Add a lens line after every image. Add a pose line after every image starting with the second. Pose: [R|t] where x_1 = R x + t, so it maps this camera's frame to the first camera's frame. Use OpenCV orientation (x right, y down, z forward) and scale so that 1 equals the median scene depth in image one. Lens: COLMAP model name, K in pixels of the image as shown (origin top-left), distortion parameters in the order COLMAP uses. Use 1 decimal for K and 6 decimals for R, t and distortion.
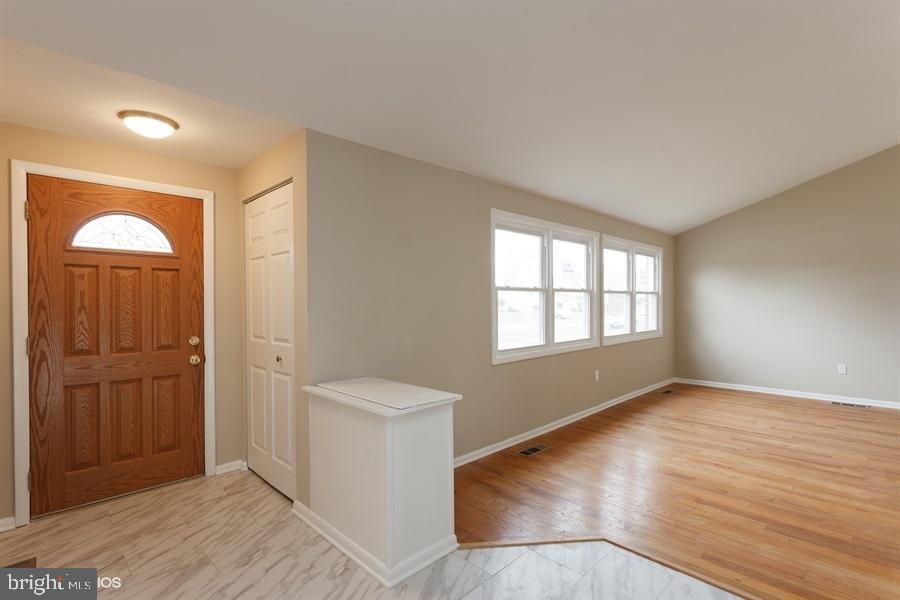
lens RADIAL K [[430.0, 0, 448.7], [0, 430.0, 300.6], [0, 0, 1]] dist [-0.010513, 0.001082]
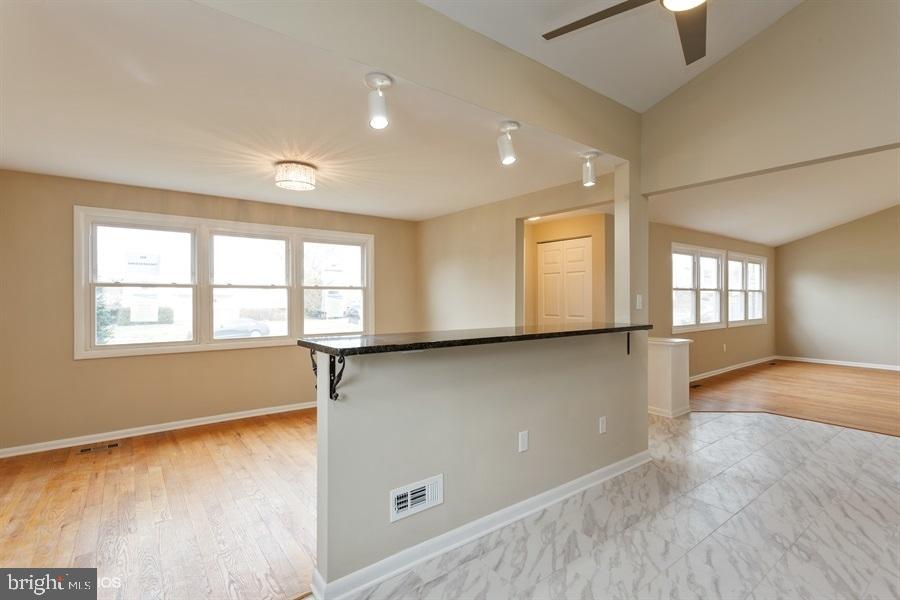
lens RADIAL K [[430.0, 0, 457.8], [0, 430.0, 297.4], [0, 0, 1]] dist [-0.010513, 0.001082]
pose [[0.993664, -0.002681, -0.112361, -0.419905], [0.002405, 0.999994, -0.002588, 0.005059], [0.112367, 0.002301, 0.993664, -0.590357]]
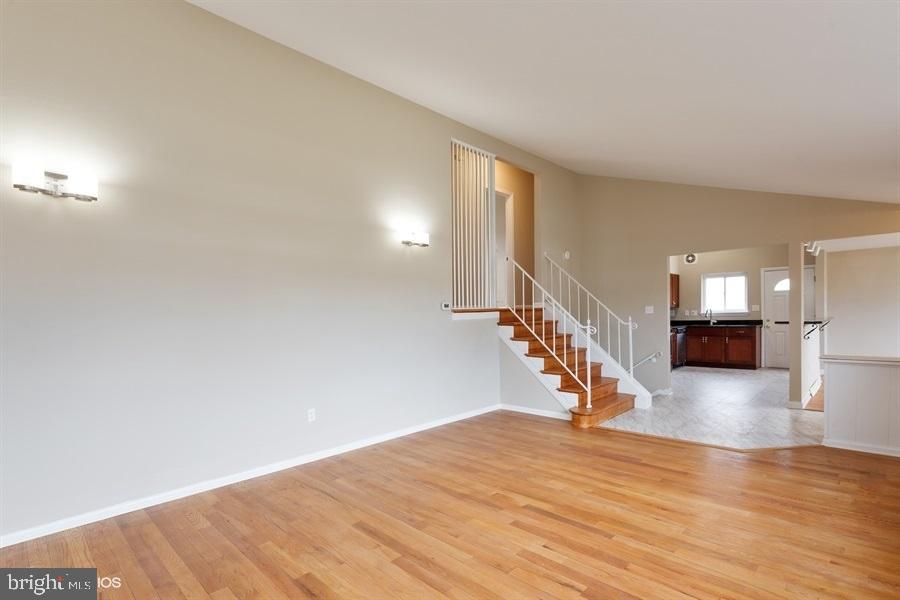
lens RADIAL K [[430.0, 0, 452.1], [0, 430.0, 321.4], [0, 0, 1]] dist [-0.010513, 0.001082]
pose [[-0.999051, 0.028477, -0.032968, 0.621447], [0.027922, 0.999462, 0.017178, -0.003031], [0.033440, 0.016241, -0.999309, 1.066639]]
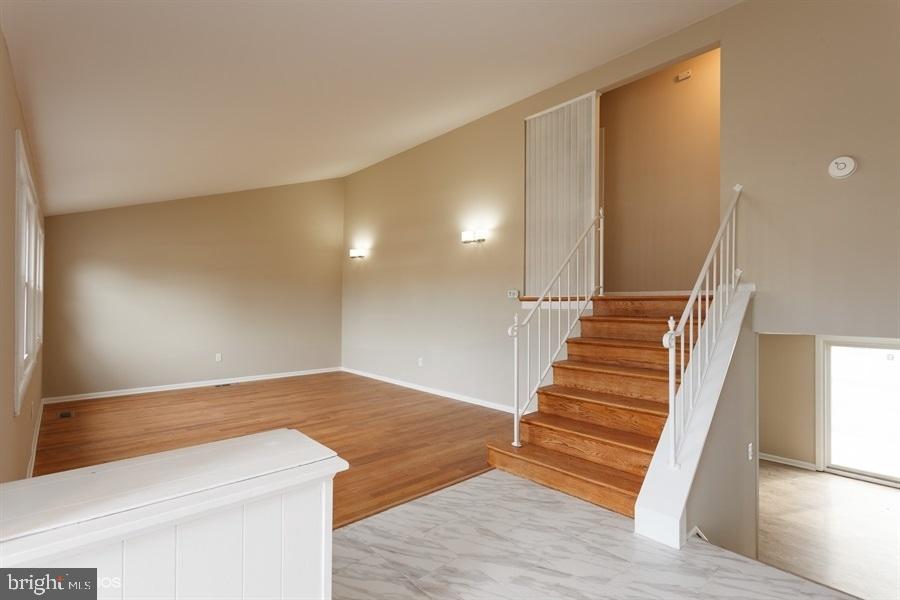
lens RADIAL K [[430.0, 0, 451.9], [0, 430.0, 297.2], [0, 0, 1]] dist [-0.010513, 0.001082]
pose [[0.030714, 0.019112, 0.999345, -0.275667], [-0.008155, 0.999789, -0.018870, 0.003745], [-0.999495, -0.007571, 0.030864, 0.273969]]
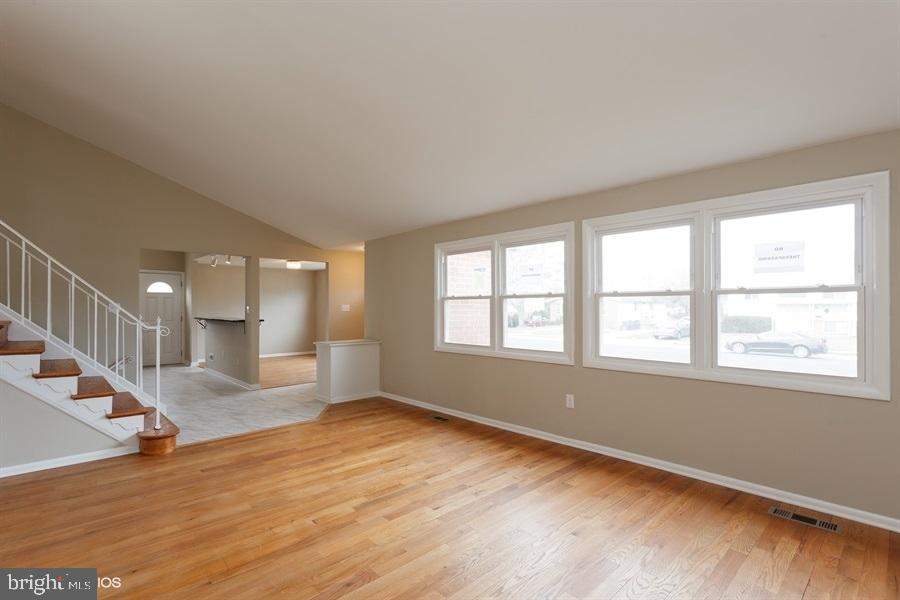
lens RADIAL K [[430.0, 0, 442.6], [0, 430.0, 305.9], [0, 0, 1]] dist [-0.010513, 0.001082]
pose [[-0.022166, 0.001929, -0.999752, 1.002911], [0.000182, 0.999998, 0.001926, -0.004136], [0.999754, -0.000139, -0.022167, 0.679421]]
